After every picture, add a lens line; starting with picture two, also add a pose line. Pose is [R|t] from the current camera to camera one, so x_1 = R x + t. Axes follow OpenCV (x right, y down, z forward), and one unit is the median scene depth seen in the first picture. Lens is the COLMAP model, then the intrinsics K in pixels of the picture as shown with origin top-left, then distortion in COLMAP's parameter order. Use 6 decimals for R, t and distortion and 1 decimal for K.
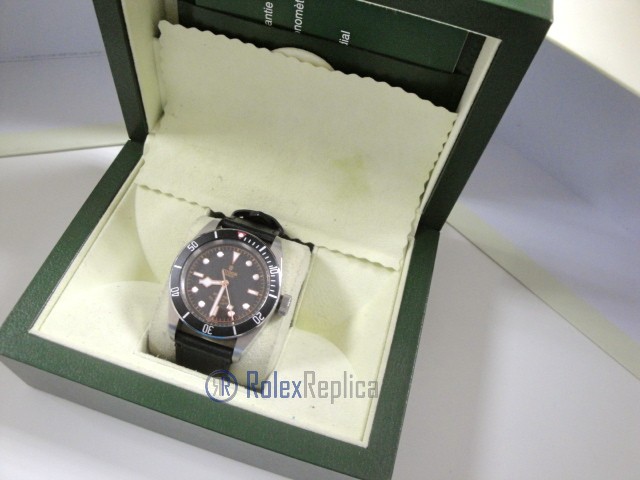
lens RADIAL K [[522.6, 0, 316.5], [0, 522.6, 239.4], [0, 0, 1]] dist [-0.164304, 0.116773]
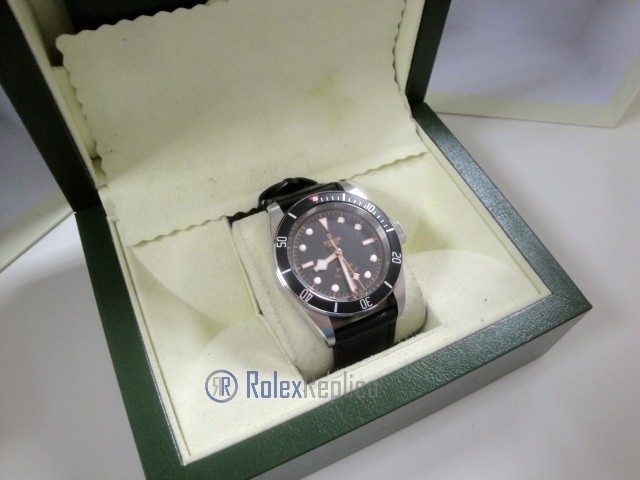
lens RADIAL K [[522.6, 0, 326.1], [0, 522.6, 238.4], [0, 0, 1]] dist [-0.164304, 0.116773]
pose [[0.744418, -0.594108, 0.304758, -0.417775], [0.578332, 0.801813, 0.150424, -0.072588], [-0.333727, 0.064273, 0.940476, 0.185640]]
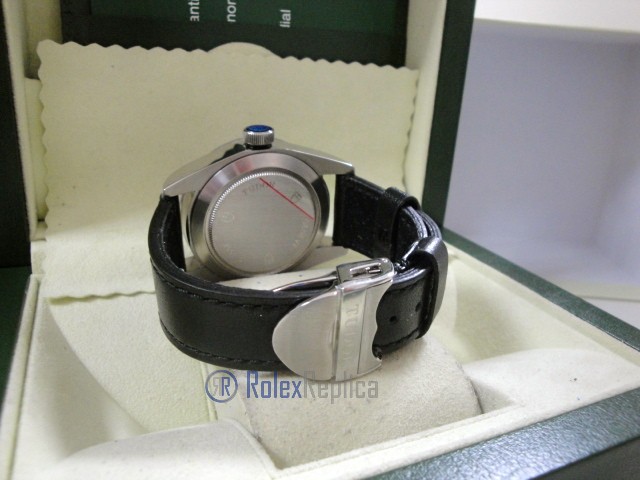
lens RADIAL K [[522.6, 0, 319.4], [0, 522.6, 238.0], [0, 0, 1]] dist [-0.164304, 0.116773]
pose [[0.767421, -0.274733, 0.579298, -0.490023], [0.547101, 0.751703, -0.368271, 0.236812], [-0.334284, 0.599553, 0.727180, 0.537583]]
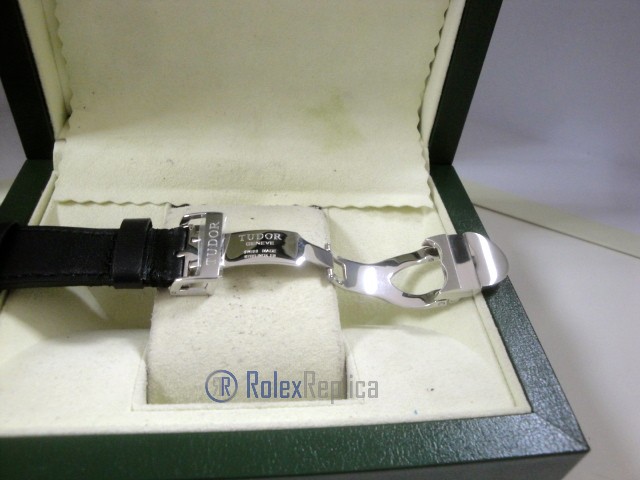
lens RADIAL K [[522.6, 0, 315.7], [0, 522.6, 233.9], [0, 0, 1]] dist [-0.164304, 0.116773]
pose [[0.927859, -0.269052, 0.258242, -0.244373], [0.318460, 0.931972, -0.173240, 0.192995], [-0.194064, 0.242982, 0.950420, 0.330479]]
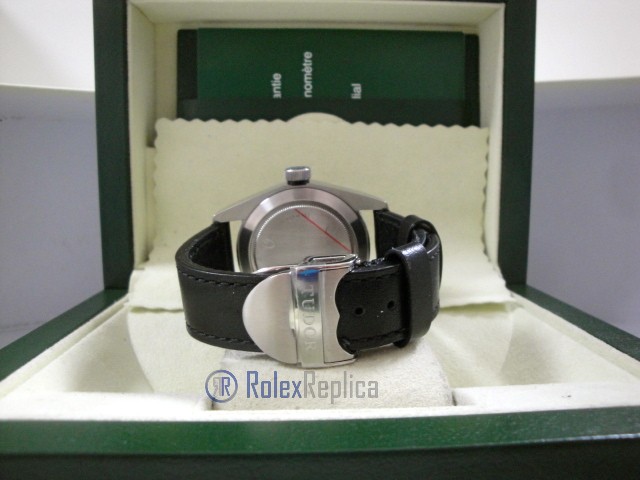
lens RADIAL K [[522.6, 0, 318.8], [0, 522.6, 236.5], [0, 0, 1]] dist [-0.164304, 0.116773]
pose [[0.942406, -0.147520, 0.300182, -0.348301], [0.322815, 0.636043, -0.700886, 0.461730], [-0.087534, 0.757422, 0.647032, 0.531680]]
